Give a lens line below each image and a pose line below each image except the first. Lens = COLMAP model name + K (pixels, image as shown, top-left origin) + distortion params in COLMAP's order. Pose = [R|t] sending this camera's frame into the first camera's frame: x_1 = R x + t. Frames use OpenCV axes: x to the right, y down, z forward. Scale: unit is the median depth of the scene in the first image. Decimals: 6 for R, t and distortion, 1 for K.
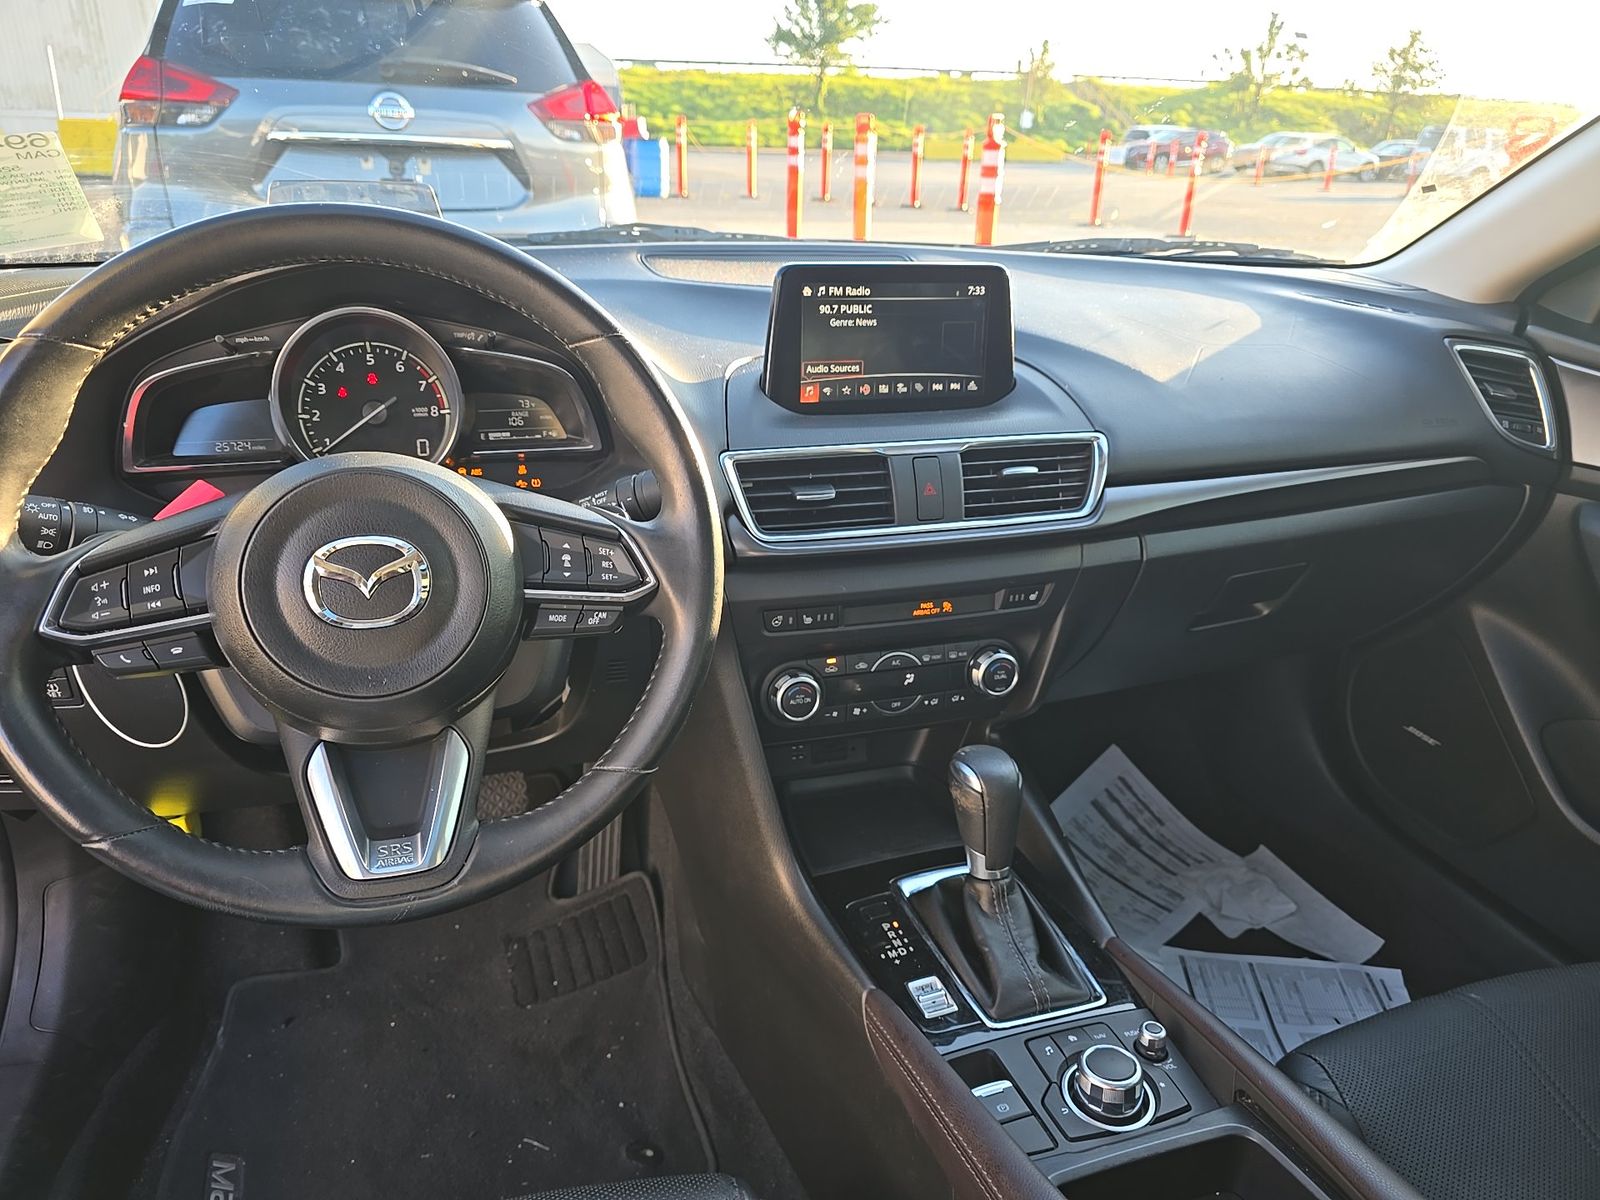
lens RADIAL K [[1075.0, 0, 800.0], [0, 1075.0, 600.0], [0, 0, 1]] dist [0.008605, -0.016297]
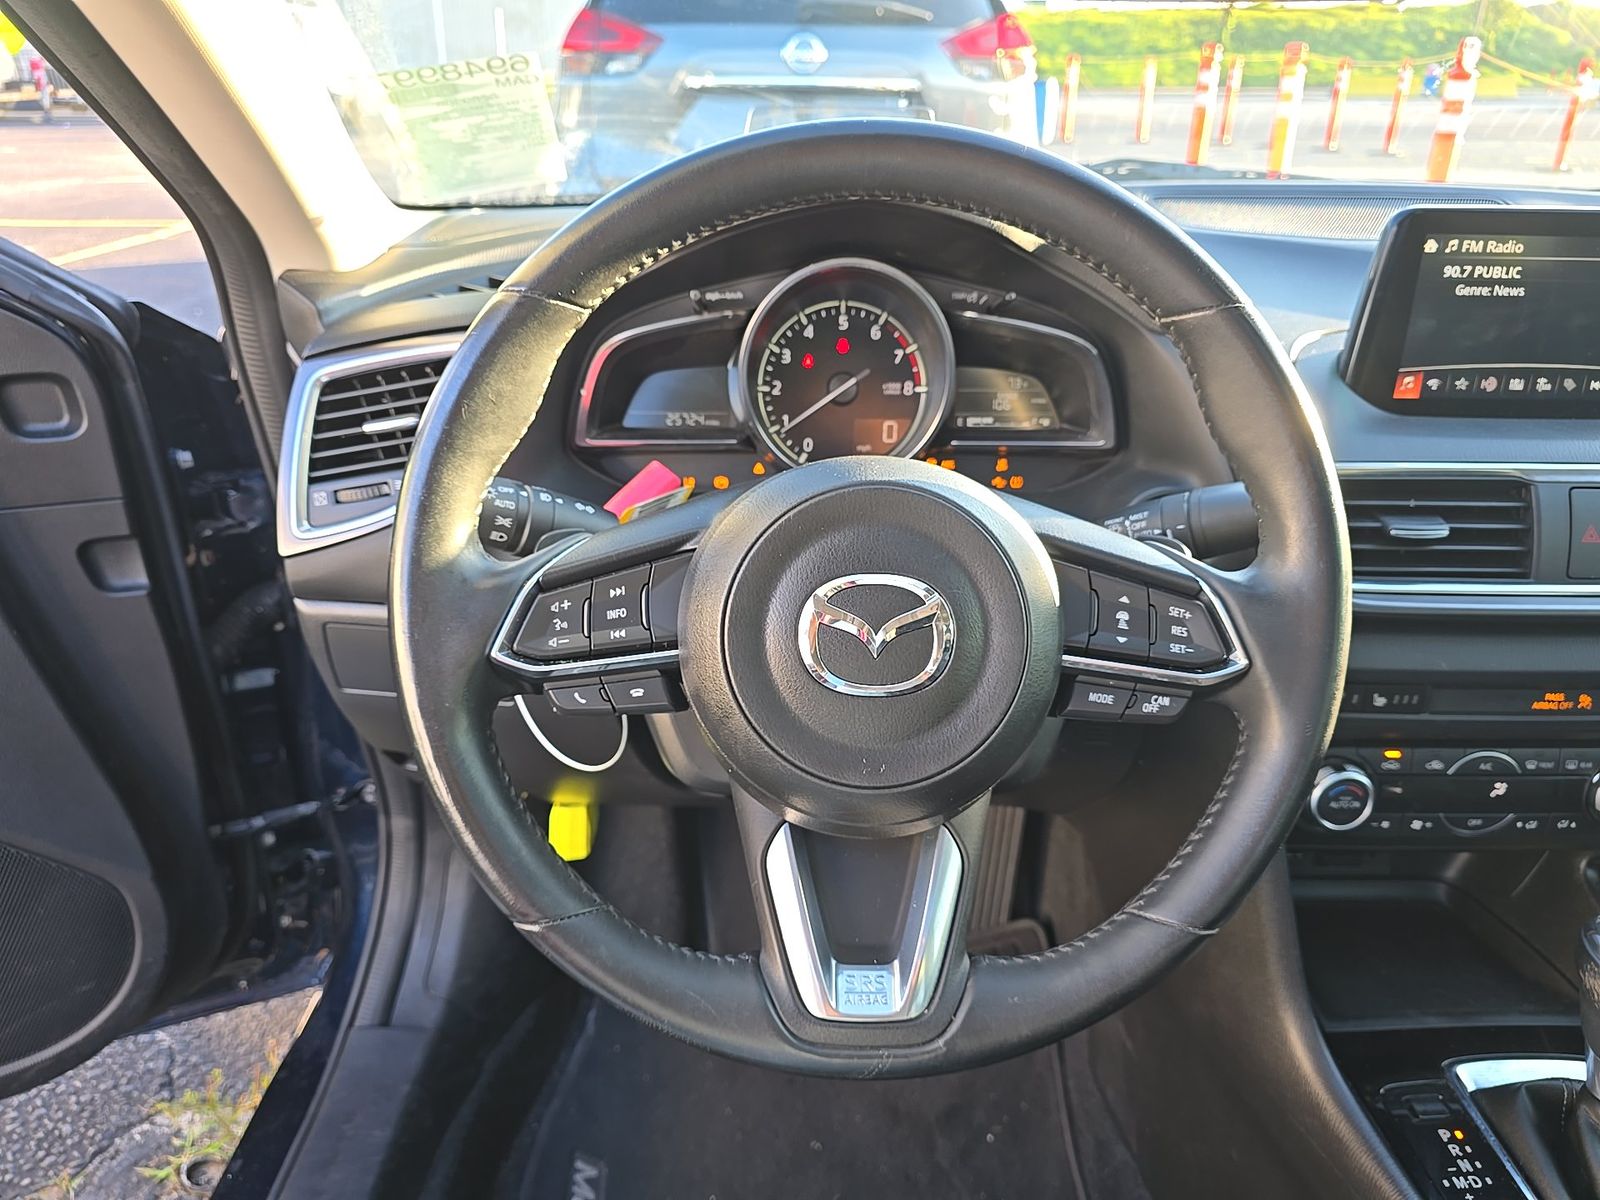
lens RADIAL K [[1104.4, 0, 800.0], [0, 1104.4, 600.0], [0, 0, 1]] dist [0.033445, -0.065683]
pose [[0.947328, 0.108185, -0.301440, -0.152139], [-0.098086, 0.993996, 0.048487, -0.049319], [0.304876, -0.016366, 0.952252, 0.174531]]
